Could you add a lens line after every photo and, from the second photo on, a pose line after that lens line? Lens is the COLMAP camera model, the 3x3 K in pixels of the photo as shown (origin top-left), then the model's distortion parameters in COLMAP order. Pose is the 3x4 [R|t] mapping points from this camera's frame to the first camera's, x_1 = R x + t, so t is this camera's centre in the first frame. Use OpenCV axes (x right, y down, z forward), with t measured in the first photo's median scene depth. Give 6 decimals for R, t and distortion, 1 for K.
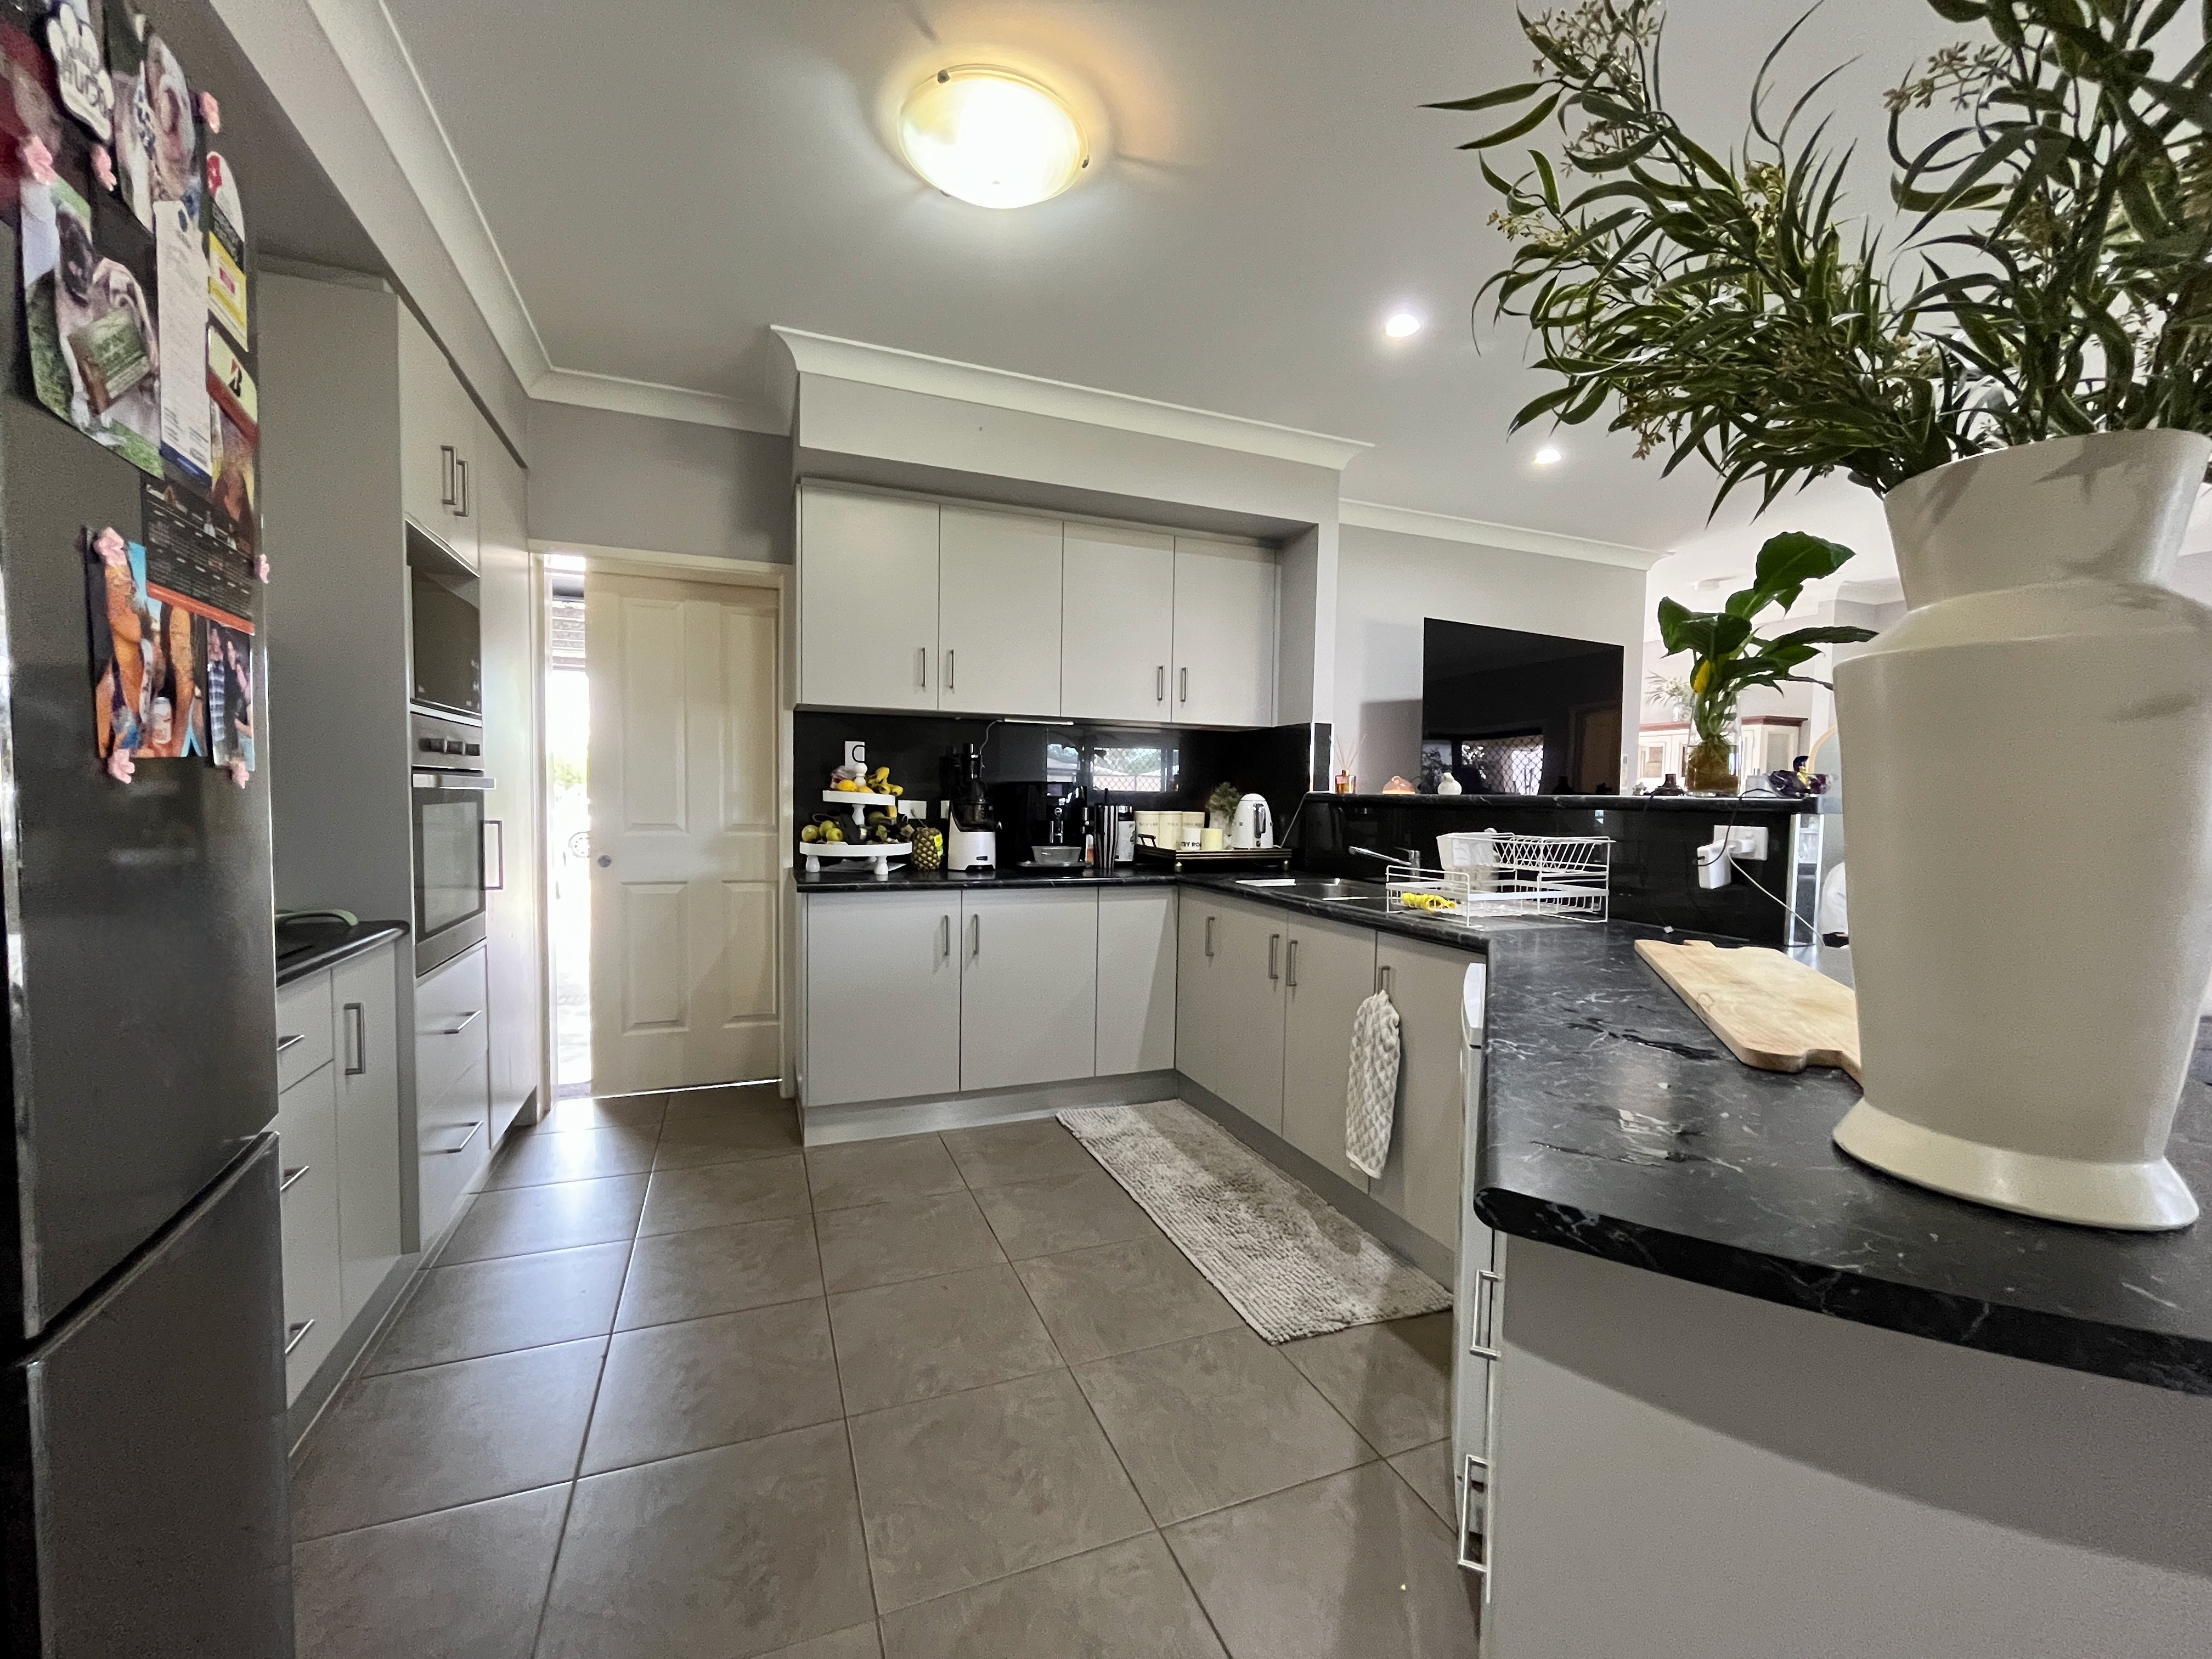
lens RADIAL K [[904.2, 0, 1108.6], [0, 904.2, 838.0], [0, 0, 1]] dist [-0.003613, 0.000539]
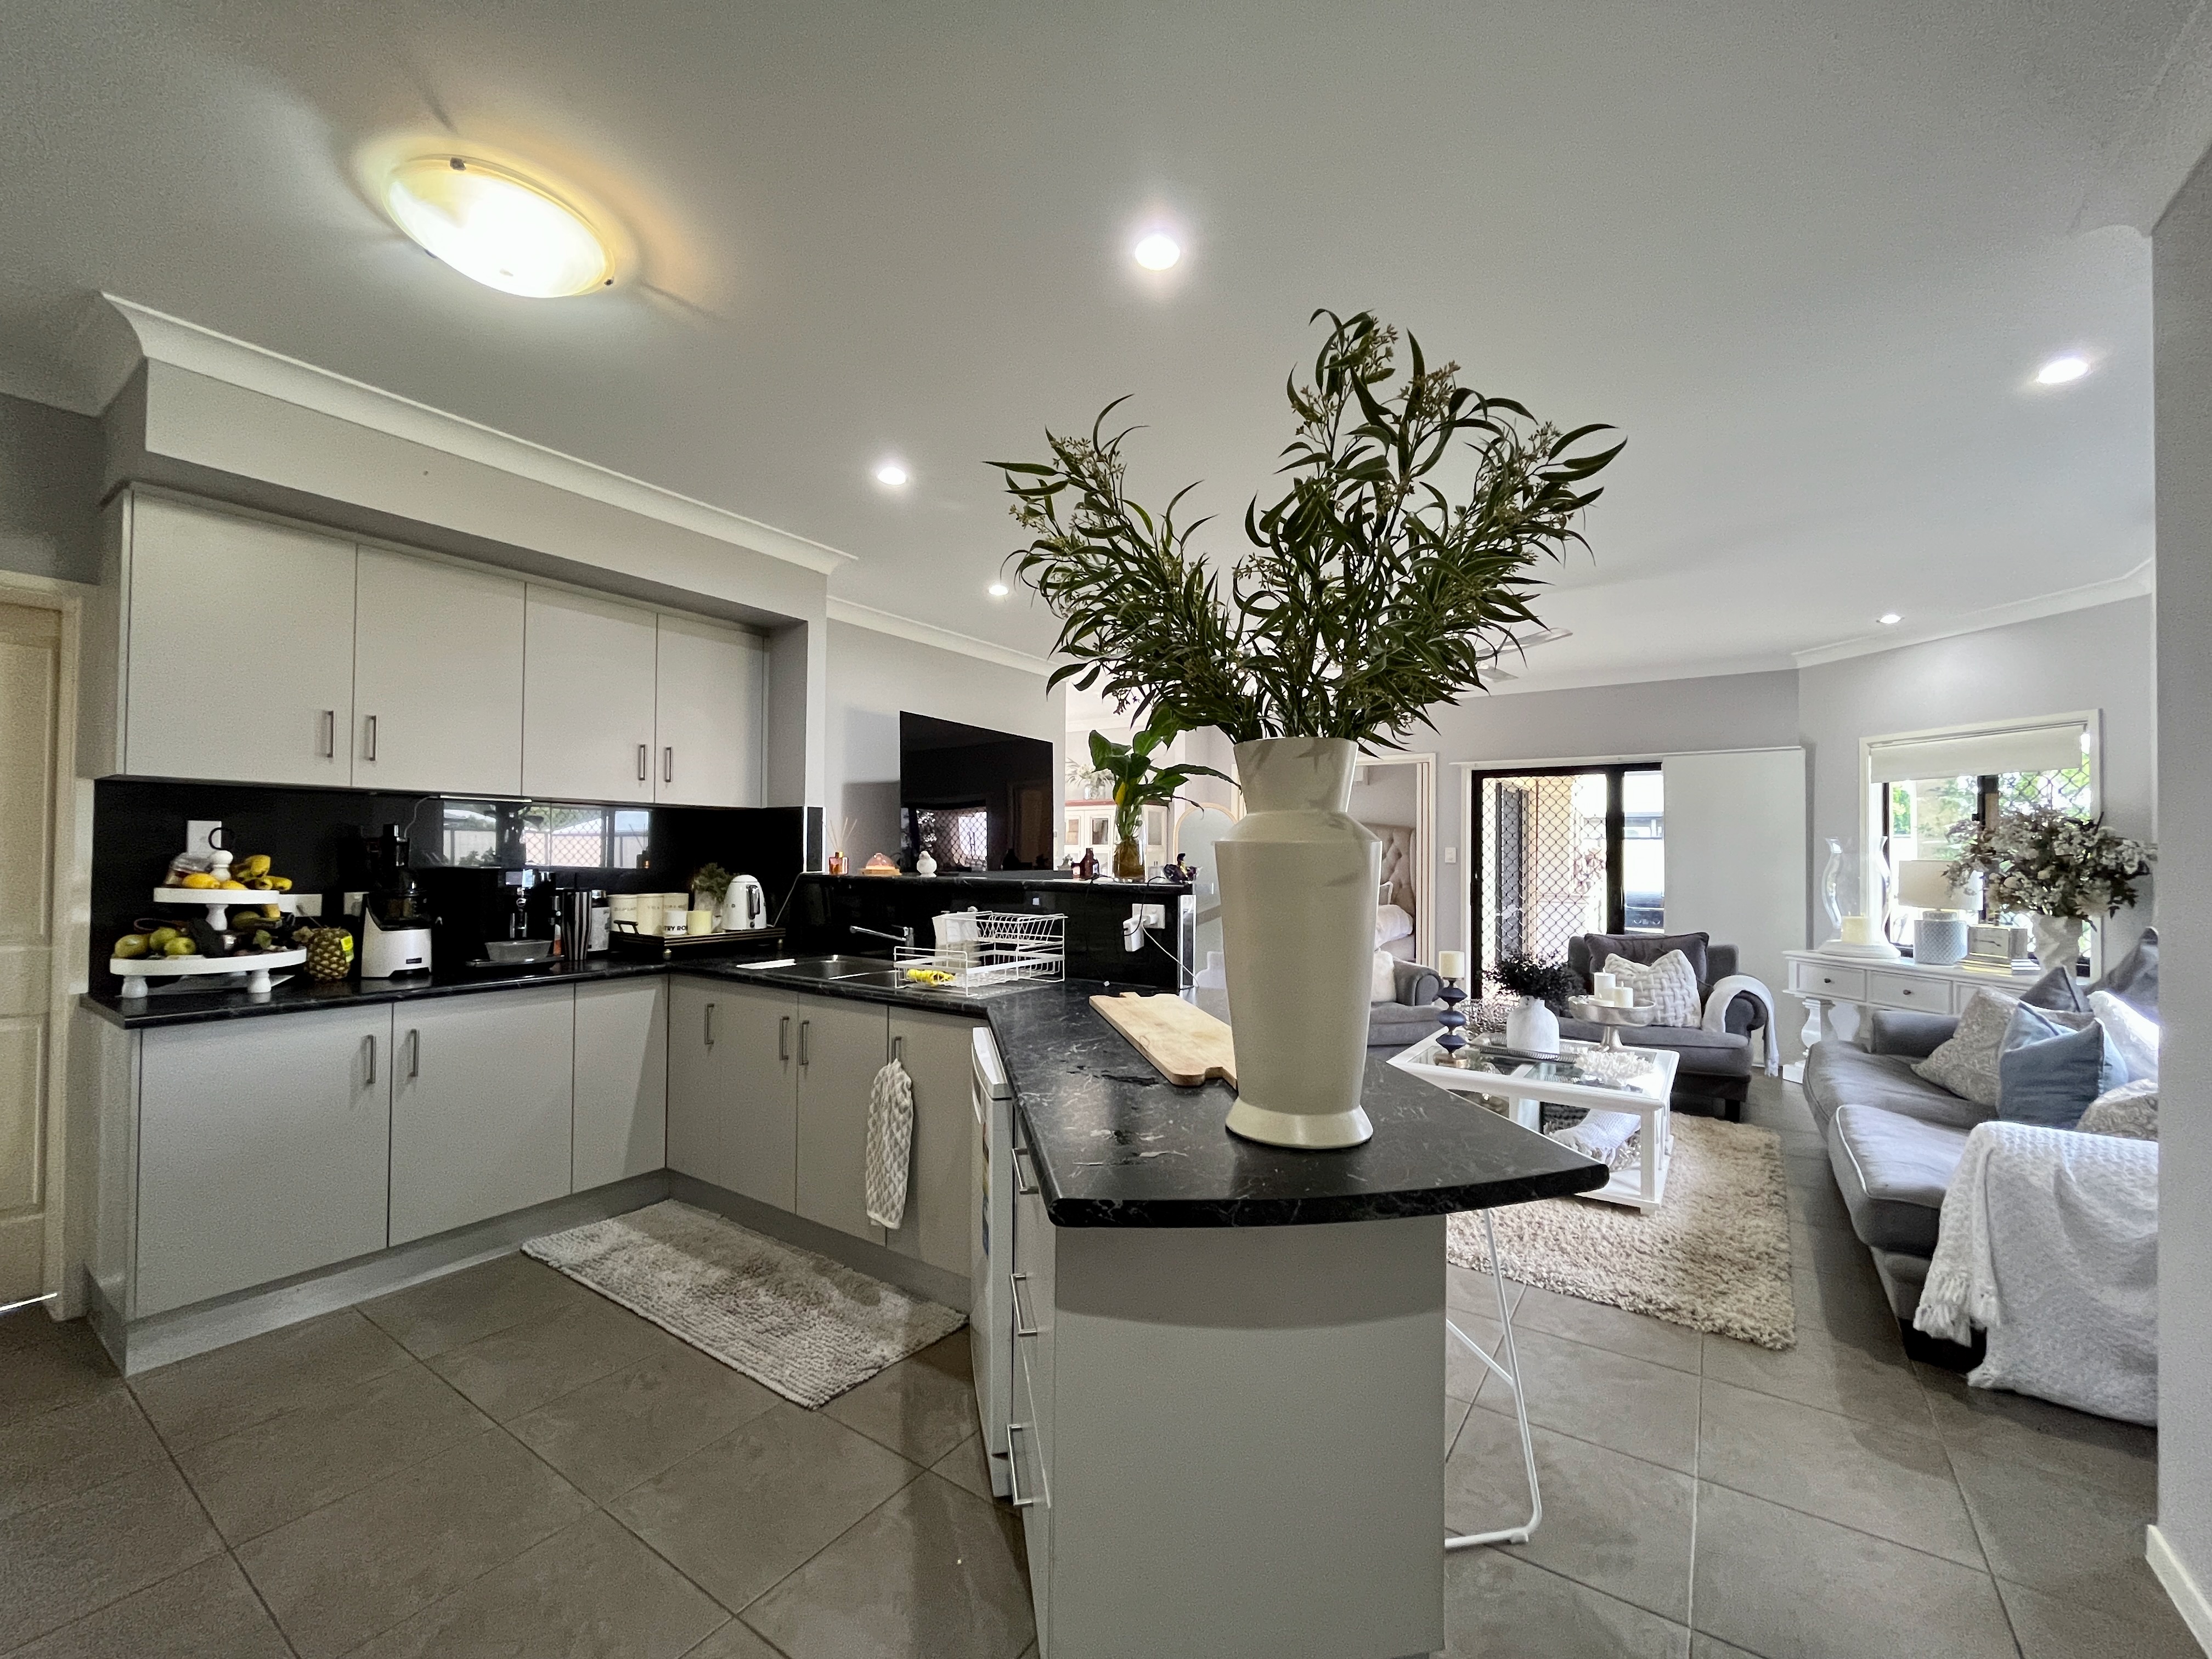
lens RADIAL K [[904.2, 0, 1108.6], [0, 904.2, 838.0], [0, 0, 1]] dist [-0.003613, 0.000539]
pose [[0.829412, -0.000628, 0.558637, -0.091549], [0.034267, 0.998173, -0.049755, -0.035659], [-0.557585, 0.060410, 0.827919, -0.086813]]
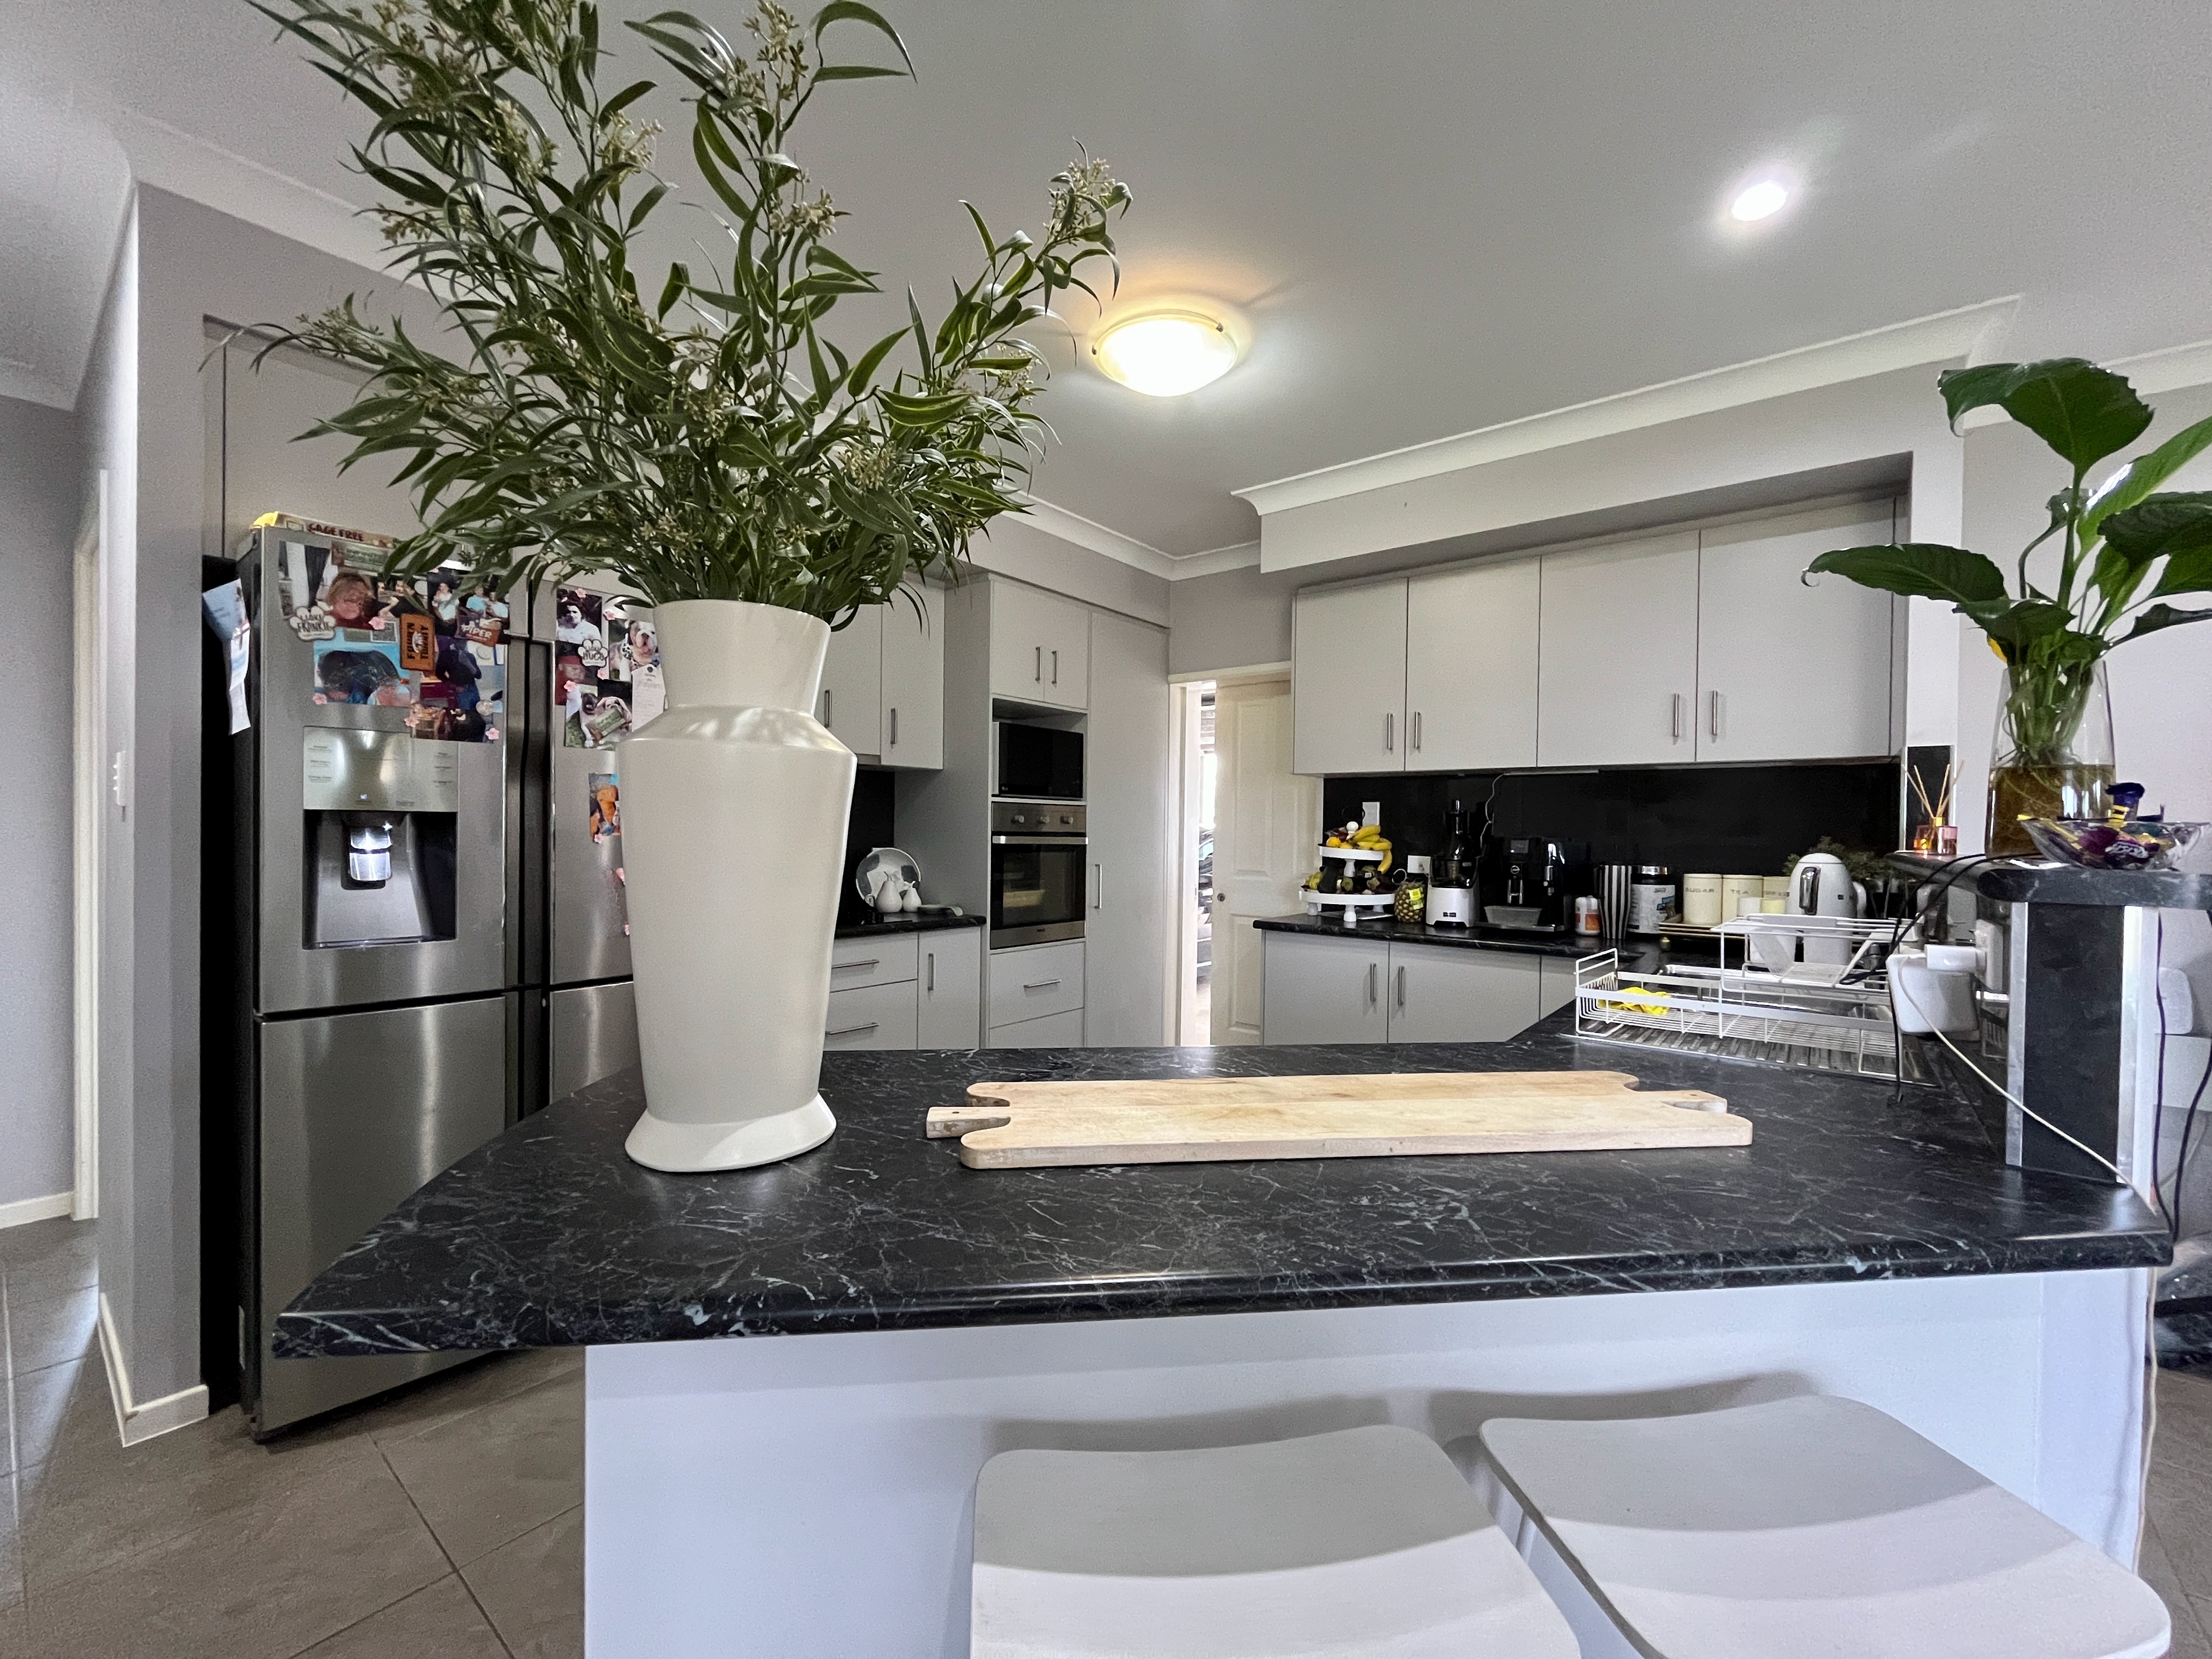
lens RADIAL K [[904.2, 0, 1108.6], [0, 904.2, 838.0], [0, 0, 1]] dist [-0.003613, 0.000539]
pose [[0.493717, -0.004439, -0.869611, 0.682209], [-0.048526, 0.998288, -0.032647, -0.014067], [0.868268, 0.058317, 0.492656, 0.226635]]
